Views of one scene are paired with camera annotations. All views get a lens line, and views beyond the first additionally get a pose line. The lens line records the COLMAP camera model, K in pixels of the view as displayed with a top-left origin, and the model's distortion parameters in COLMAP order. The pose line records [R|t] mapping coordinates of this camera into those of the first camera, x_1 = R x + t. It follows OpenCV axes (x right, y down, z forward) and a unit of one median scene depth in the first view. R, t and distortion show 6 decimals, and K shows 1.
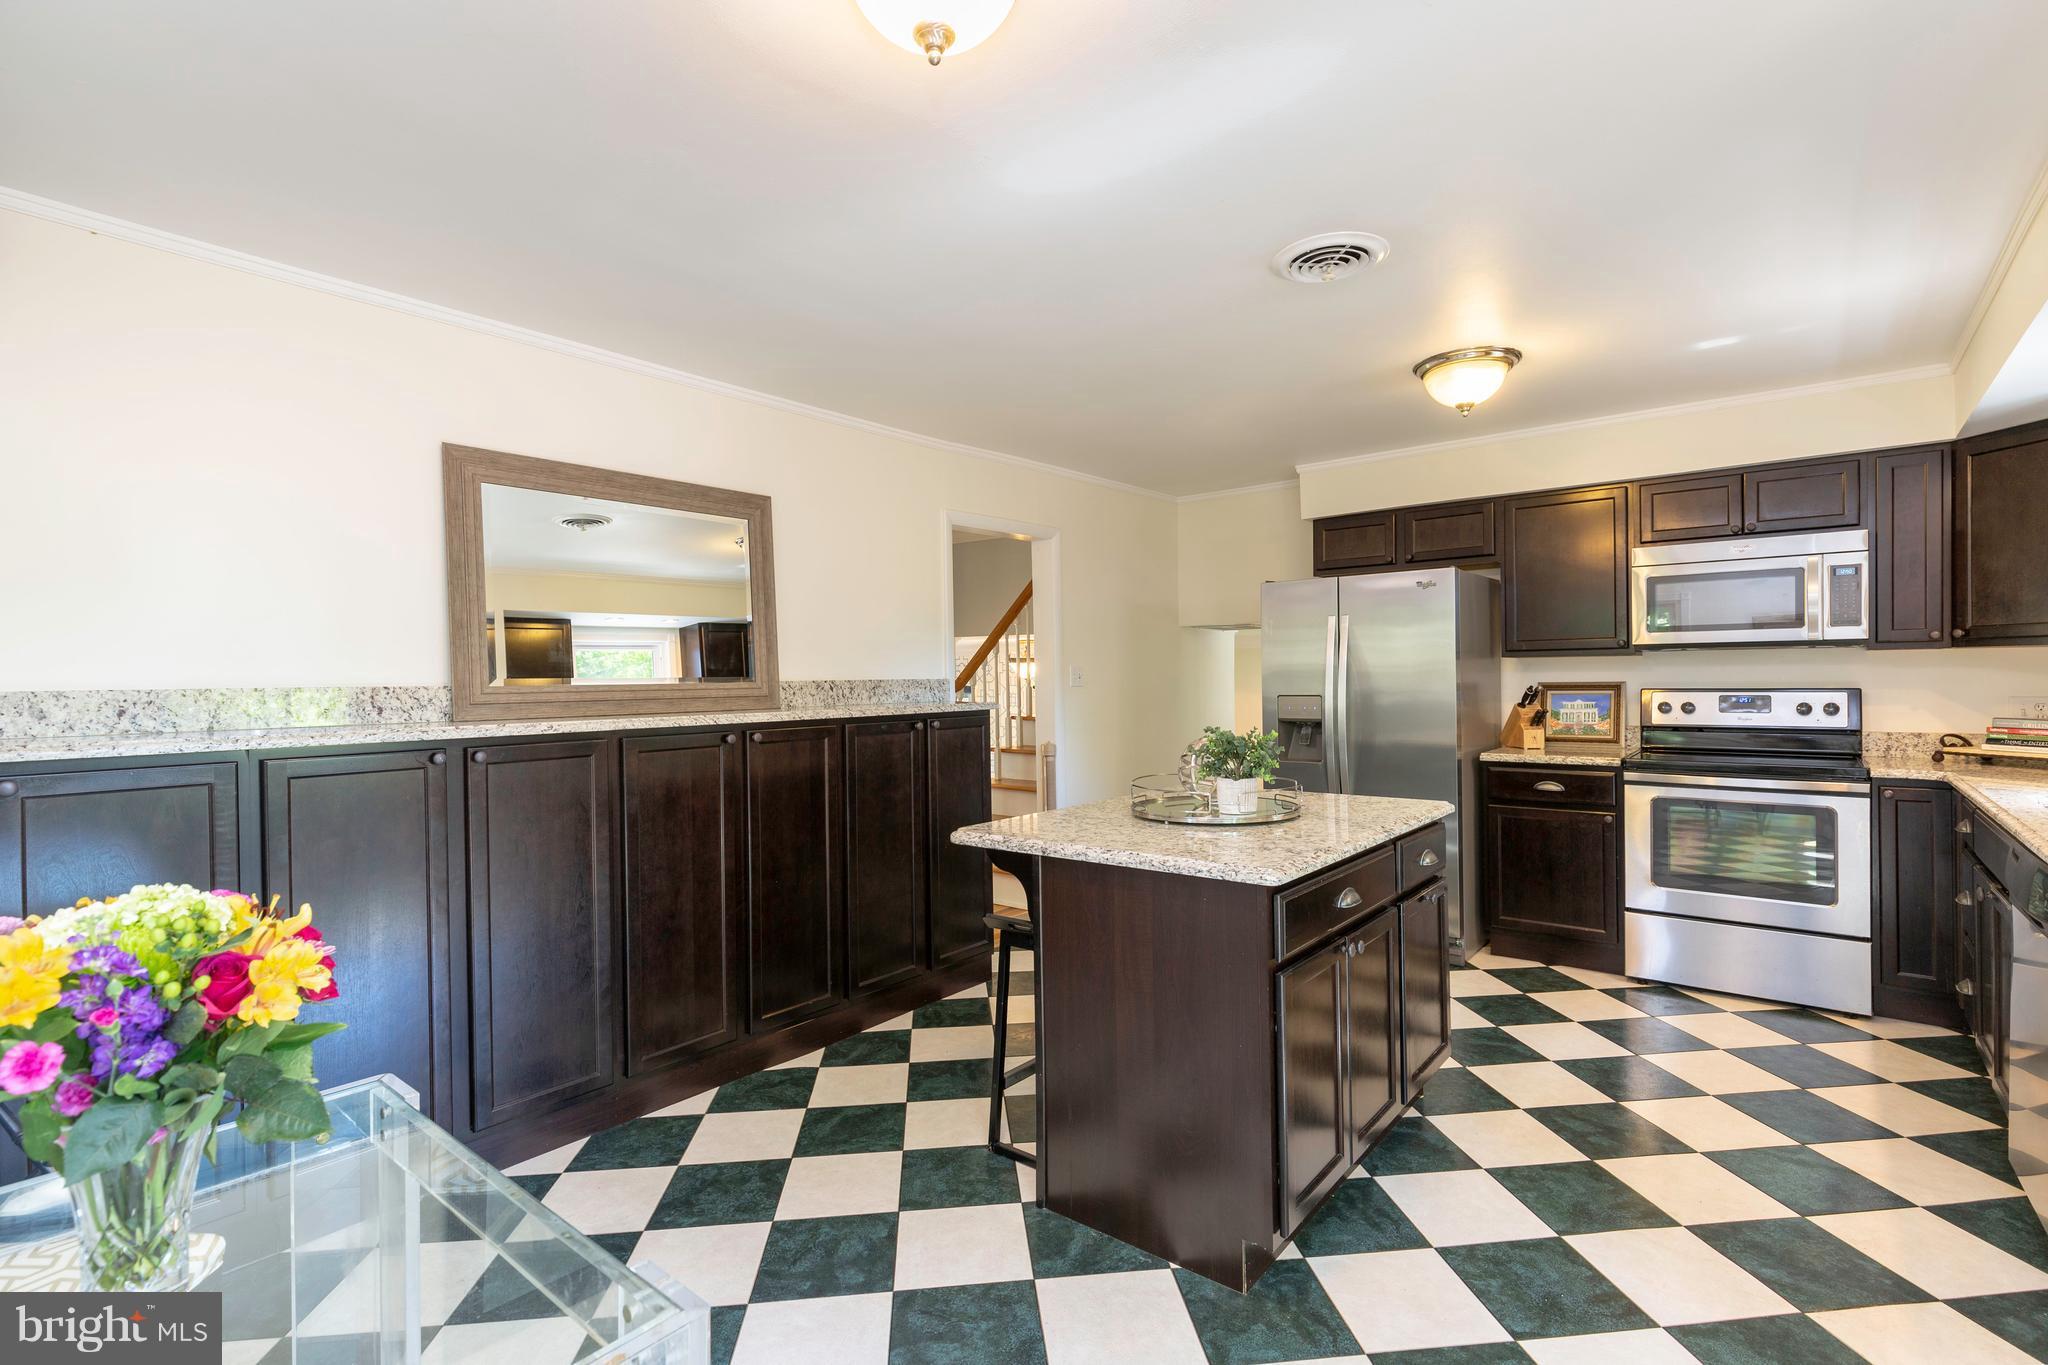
lens RADIAL K [[909.8, 0, 1033.1], [0, 909.8, 677.8], [0, 0, 1]] dist [0.005960, -0.000772]
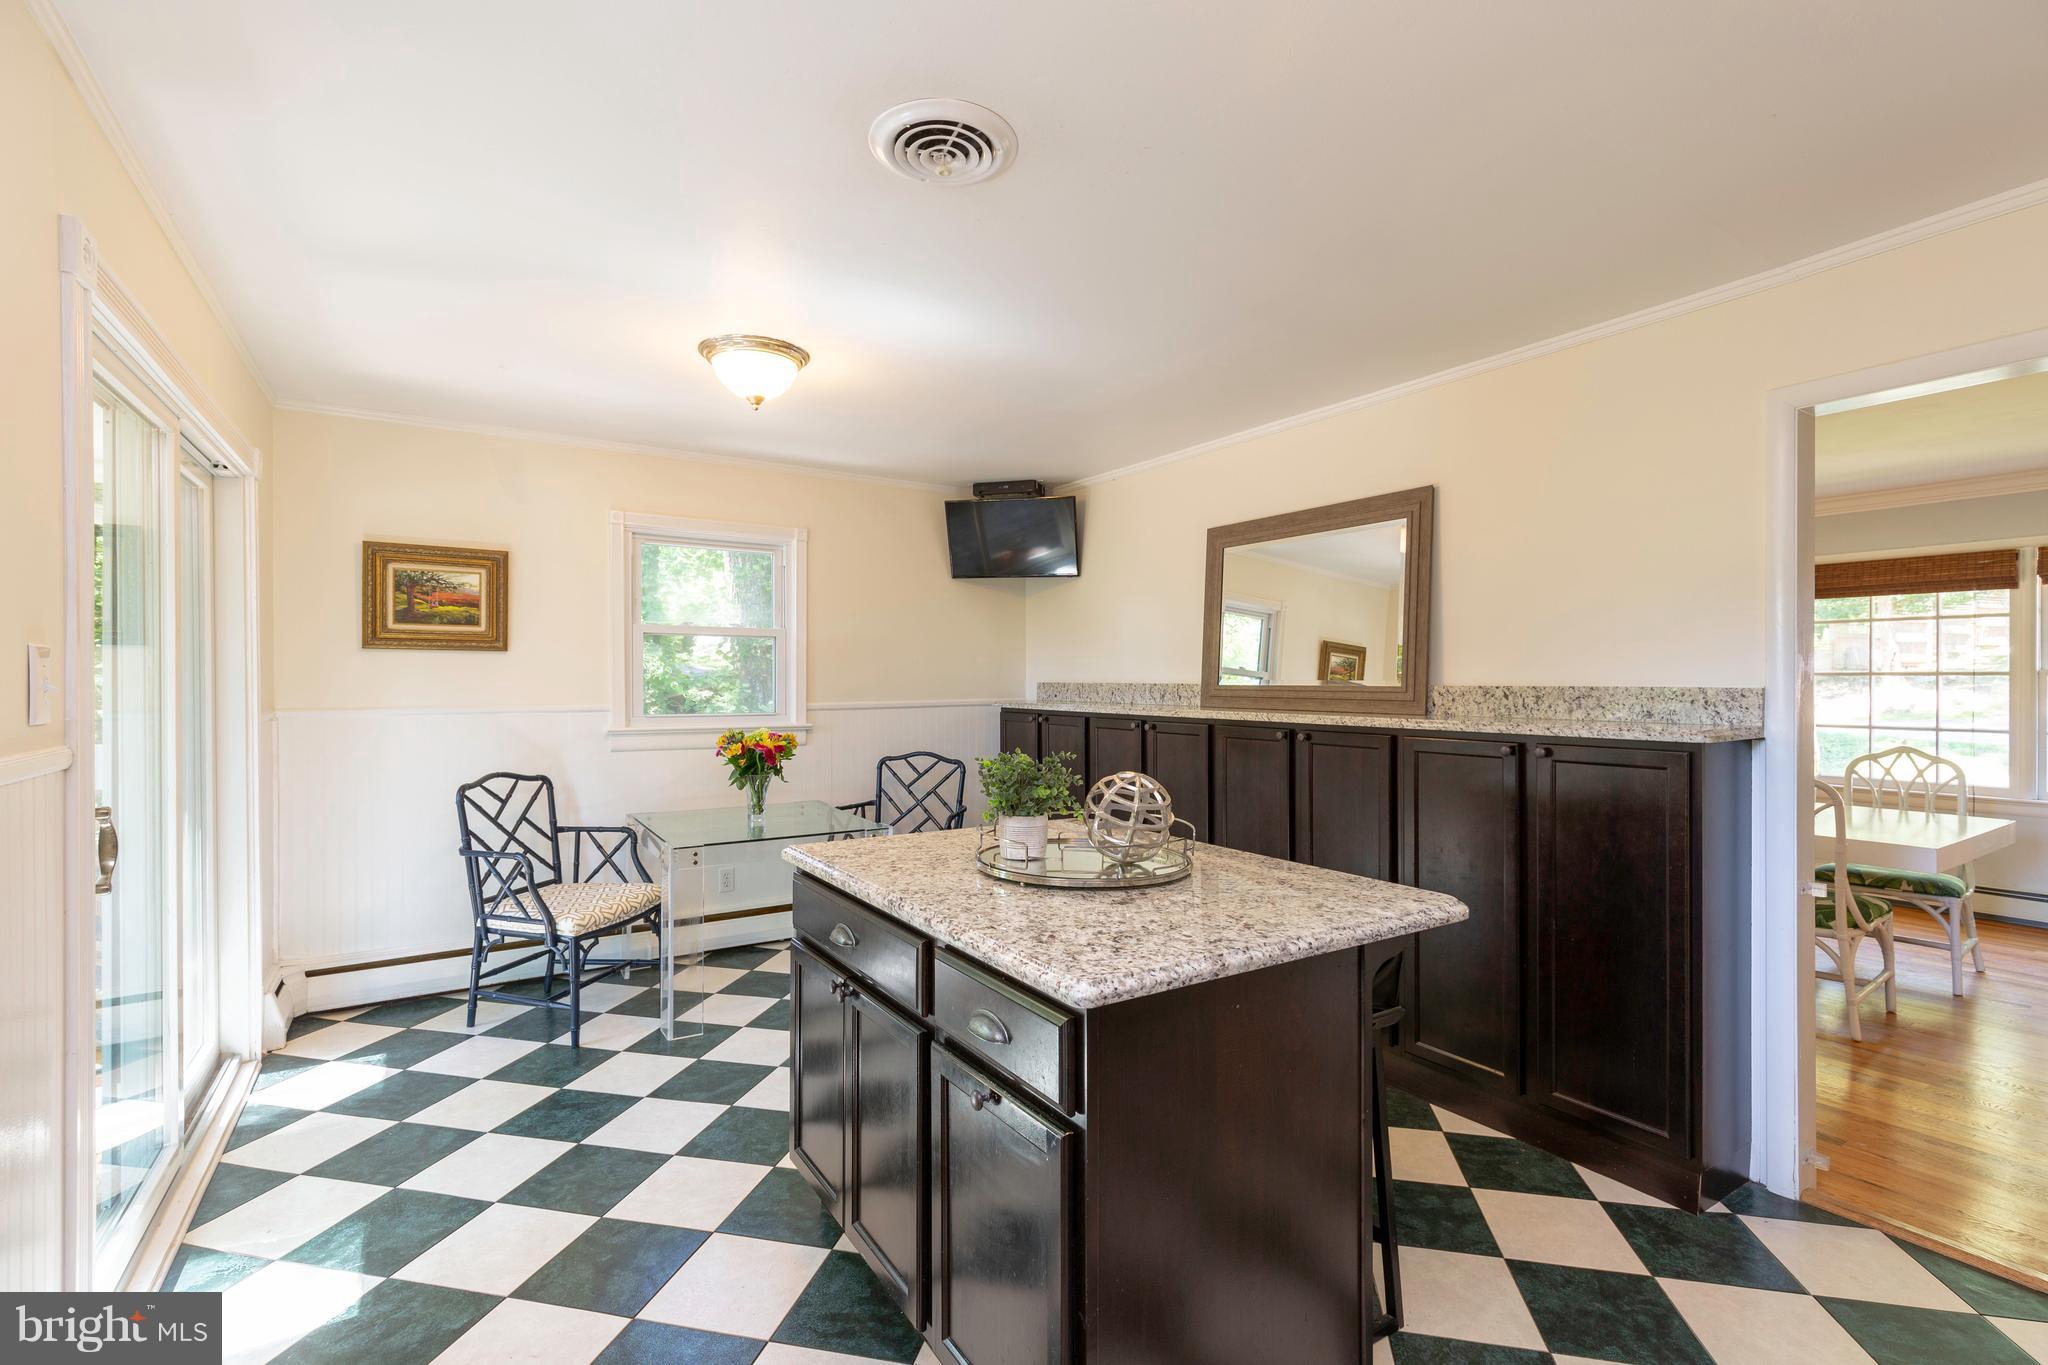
lens RADIAL K [[909.8, 0, 1033.1], [0, 909.8, 677.8], [0, 0, 1]] dist [0.005960, -0.000772]
pose [[-0.280185, 0.004656, -0.959935, 0.718369], [-0.004628, 0.999970, 0.006201, -0.008066], [0.959935, 0.006180, -0.280155, 0.881686]]
